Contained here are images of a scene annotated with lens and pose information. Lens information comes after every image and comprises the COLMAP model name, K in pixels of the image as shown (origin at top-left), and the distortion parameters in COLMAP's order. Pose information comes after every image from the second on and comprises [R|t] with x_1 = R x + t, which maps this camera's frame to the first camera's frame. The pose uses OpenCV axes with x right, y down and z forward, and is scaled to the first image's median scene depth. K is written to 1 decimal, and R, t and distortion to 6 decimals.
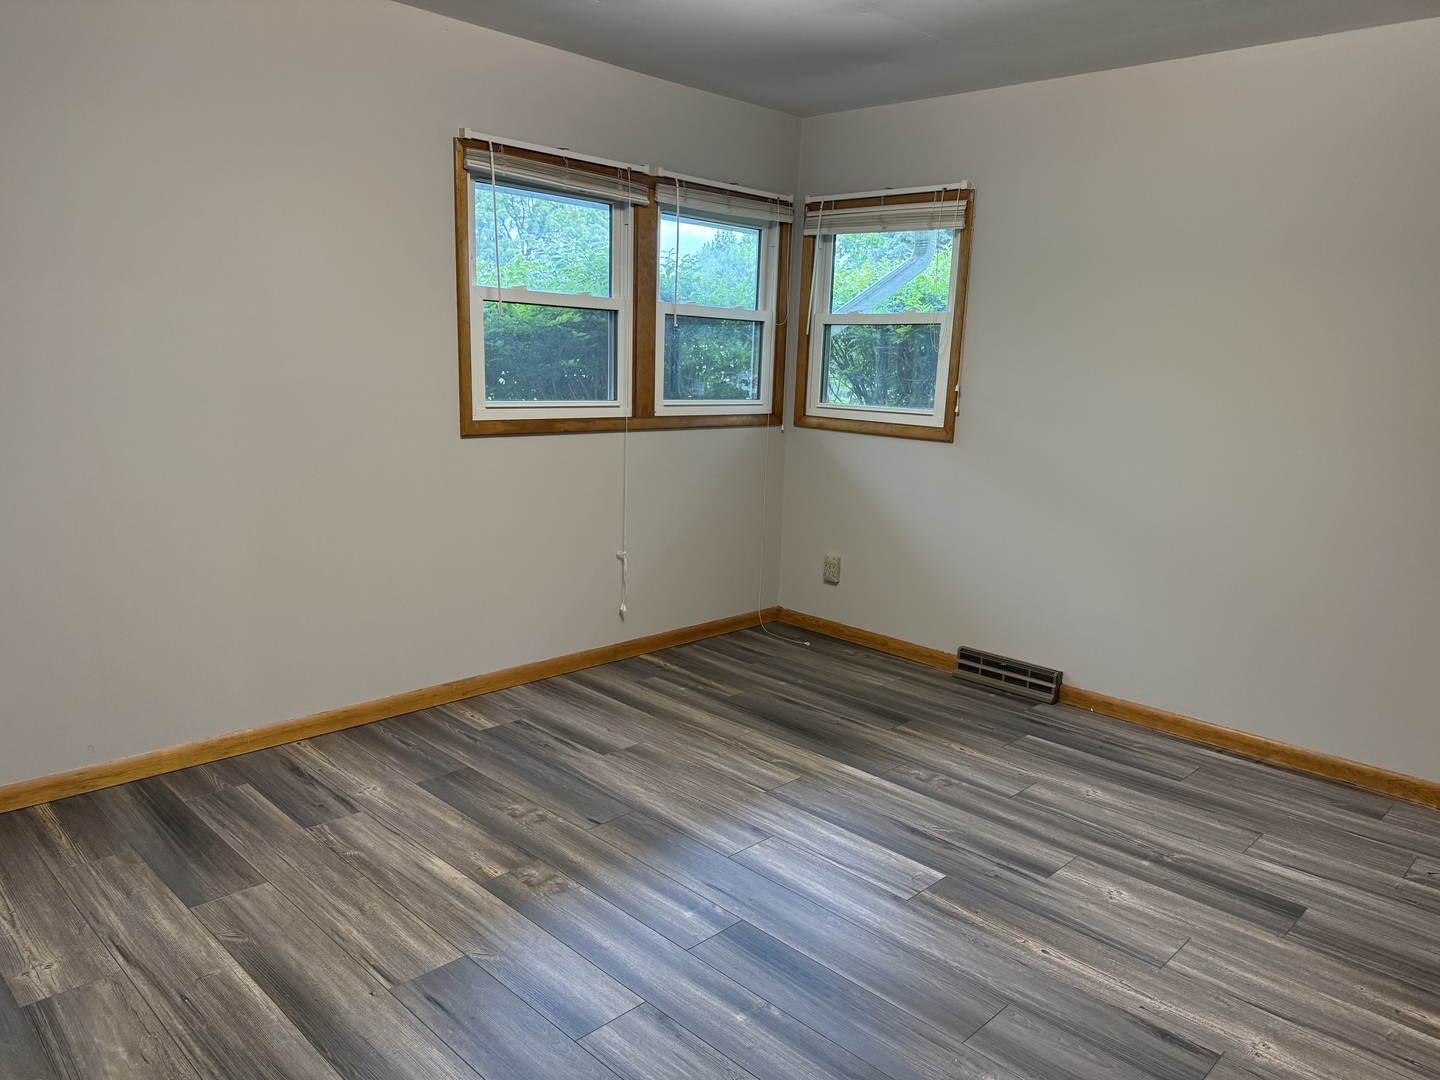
lens RADIAL K [[1019.9, 0, 722.2], [0, 1019.9, 537.0], [0, 0, 1]] dist [0.068381, -0.096401]
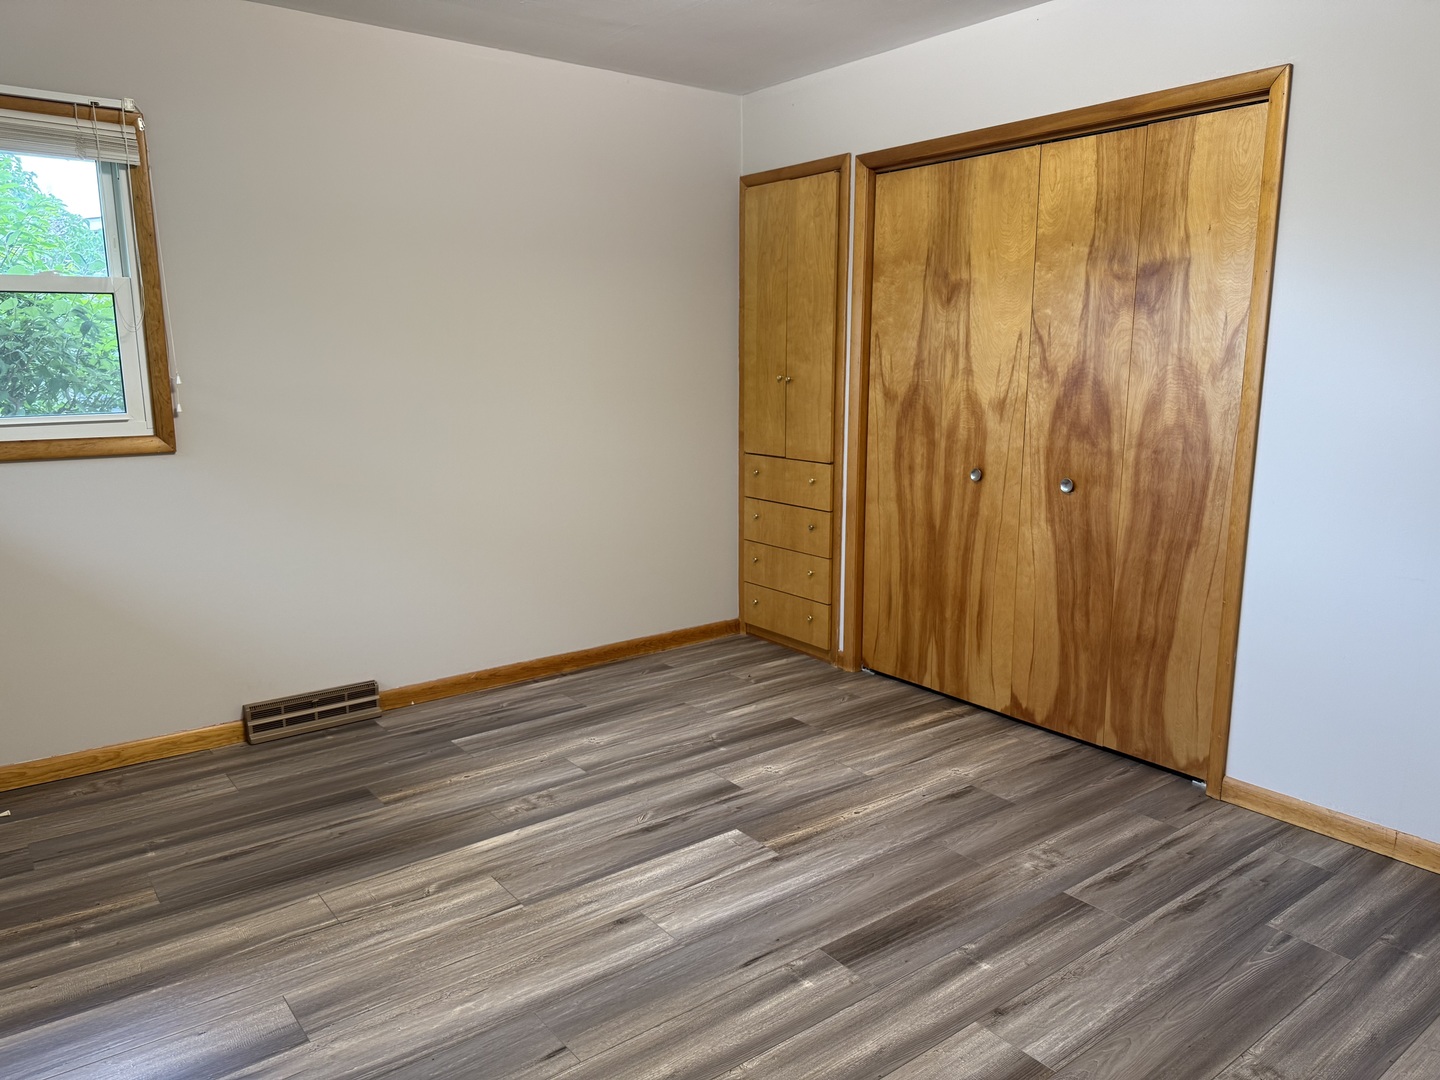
lens RADIAL K [[1019.9, 0, 718.1], [0, 1019.9, 539.6], [0, 0, 1]] dist [0.068381, -0.096401]
pose [[0.139412, -0.219027, 0.965708, -0.612119], [0.188224, 0.963313, 0.191311, -0.135181], [-0.972181, 0.155099, 0.175523, 0.655312]]
